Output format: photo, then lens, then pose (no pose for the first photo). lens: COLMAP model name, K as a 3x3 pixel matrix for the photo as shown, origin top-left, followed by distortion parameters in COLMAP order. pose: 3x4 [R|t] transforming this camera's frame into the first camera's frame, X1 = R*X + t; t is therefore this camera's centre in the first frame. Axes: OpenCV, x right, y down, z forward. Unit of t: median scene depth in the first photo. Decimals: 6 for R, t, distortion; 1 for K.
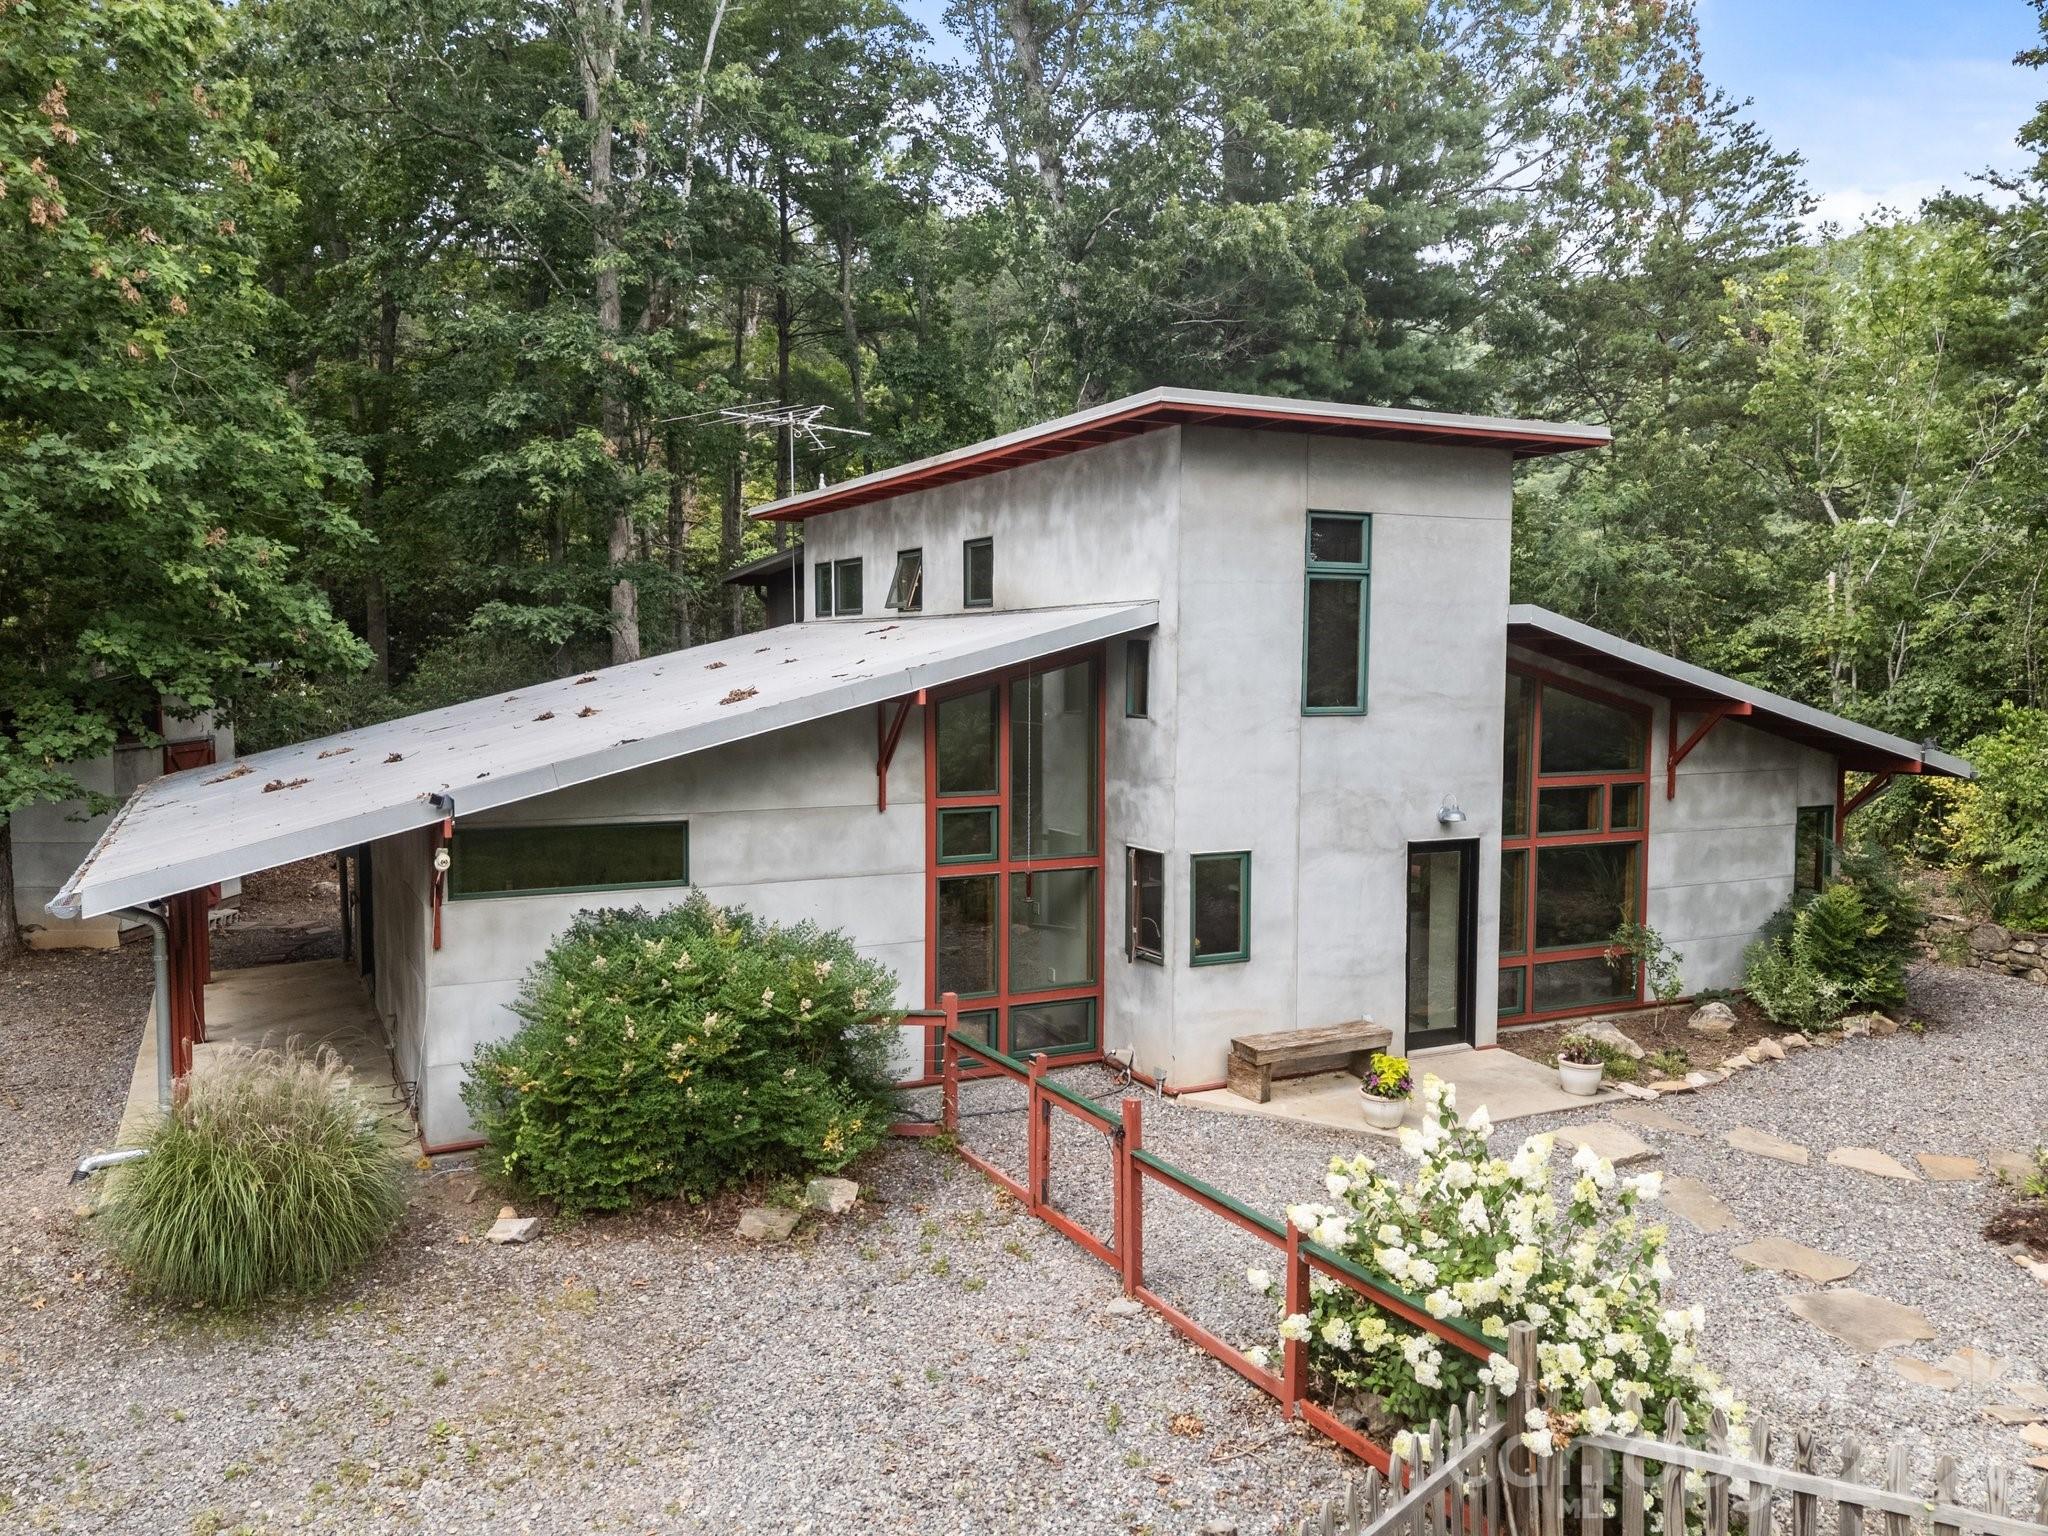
lens RADIAL K [[1512.7, 0, 1024.0], [0, 1512.7, 768.0], [0, 0, 1]] dist [0.100239, -0.113360]
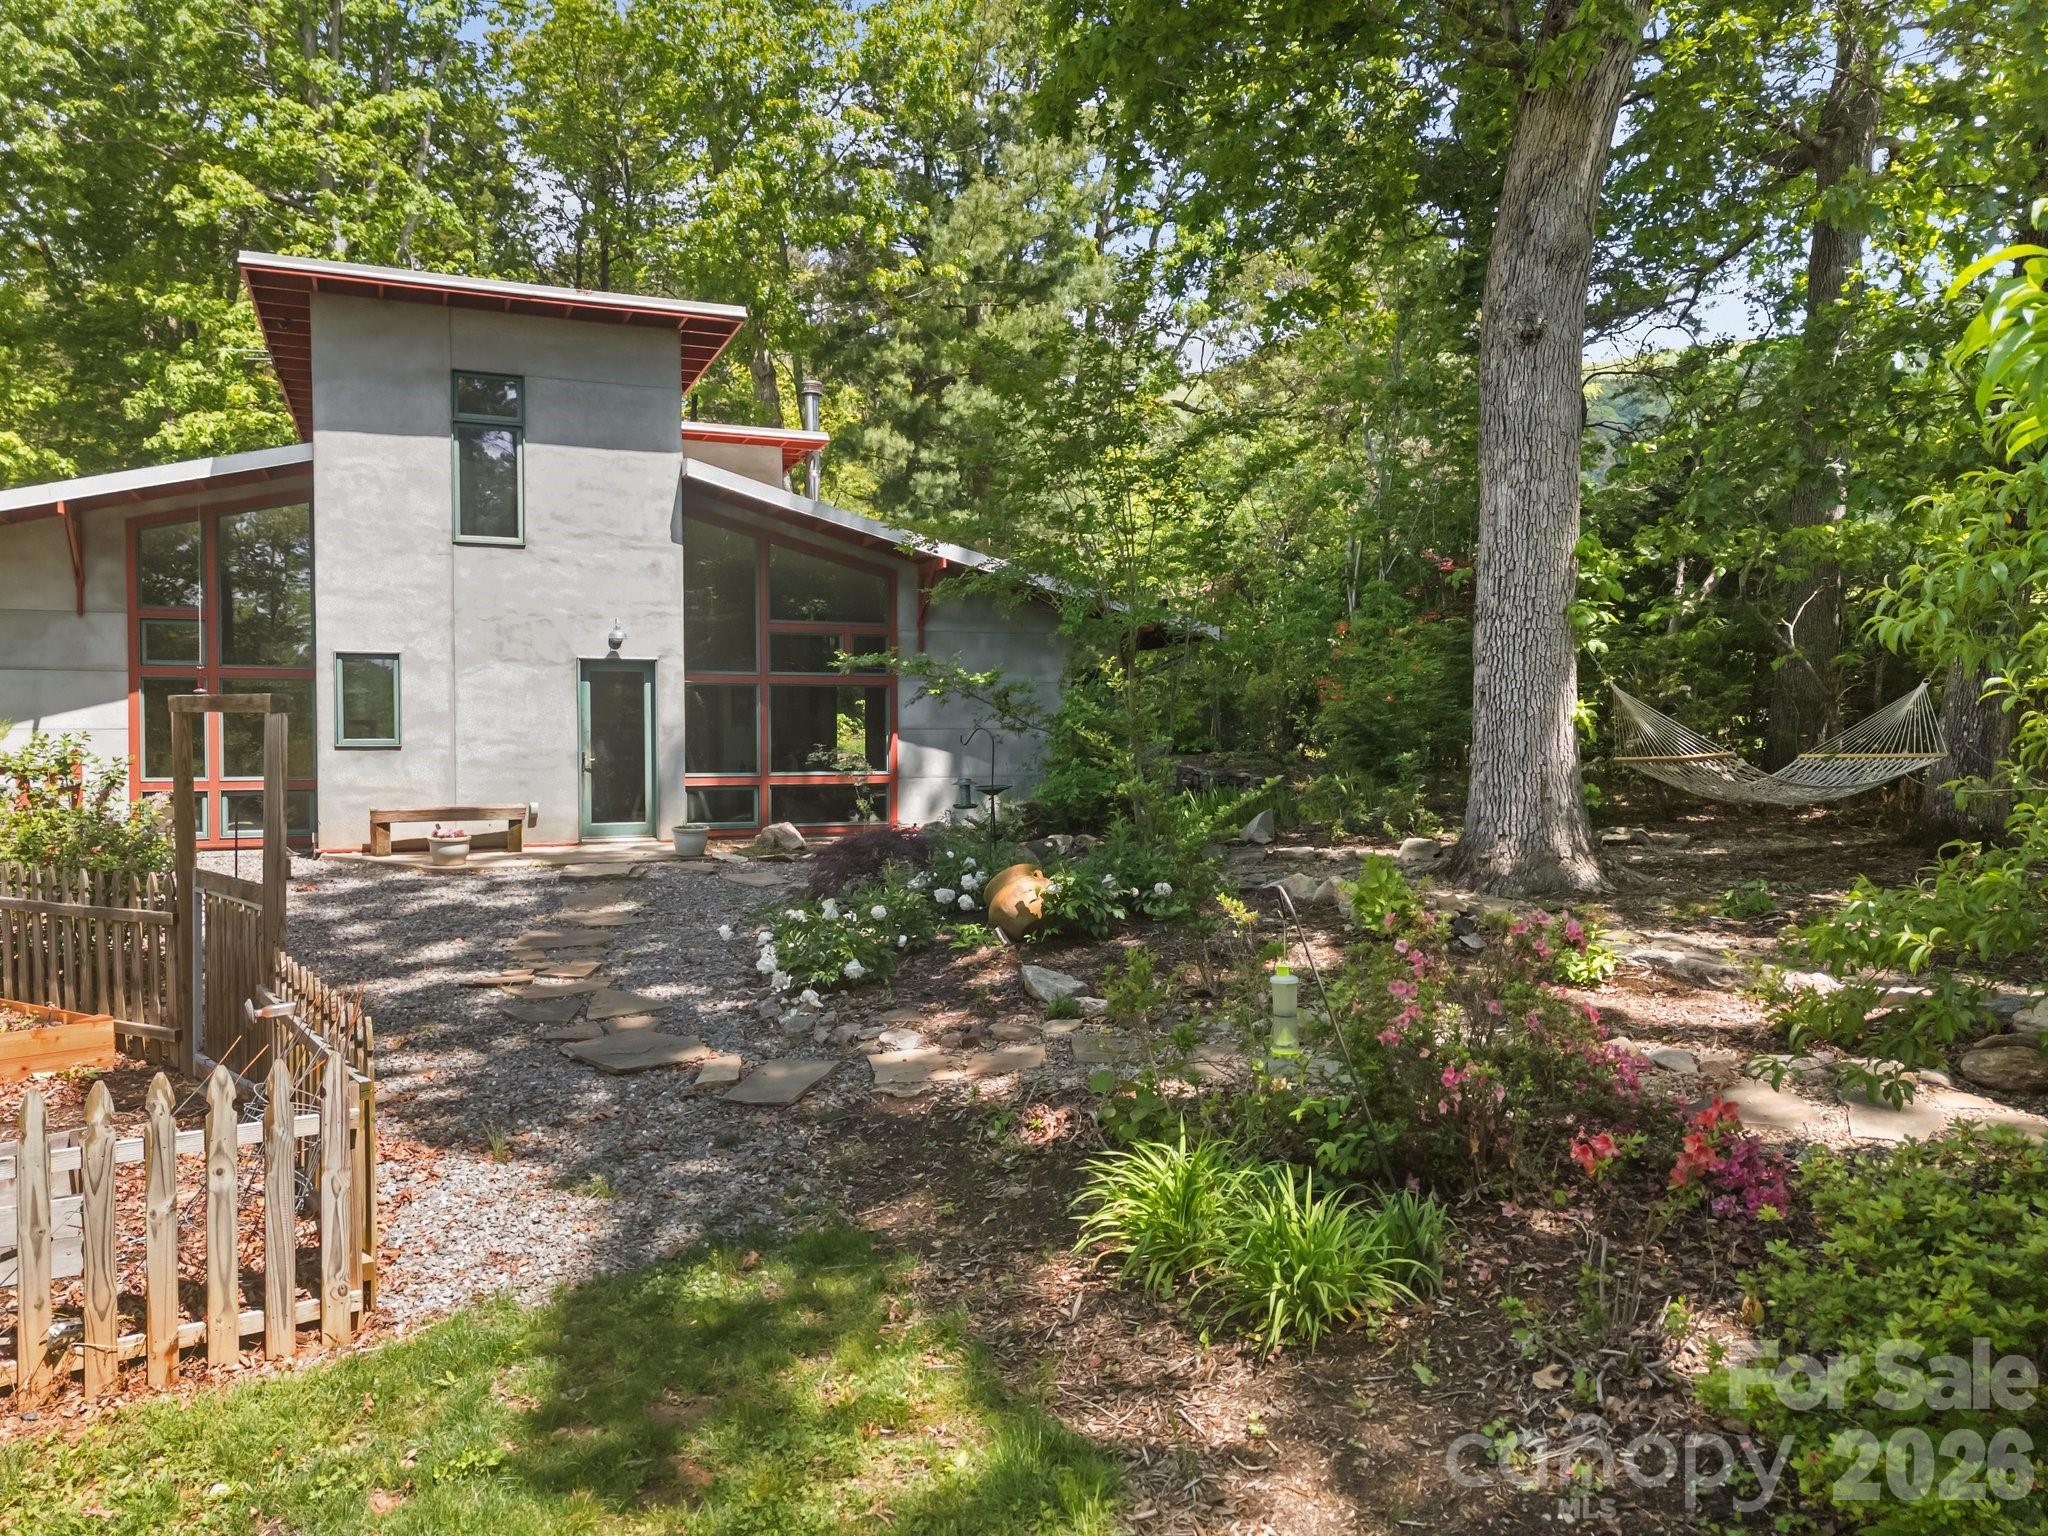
lens RADIAL K [[1512.7, 0, 1024.0], [0, 1512.7, 768.0], [0, 0, 1]] dist [0.100239, -0.113360]
pose [[0.995669, -0.000220, -0.092968, 0.690329], [-0.004287, 0.998825, -0.048279, 0.184911], [0.092869, 0.048468, 0.994498, -0.134081]]
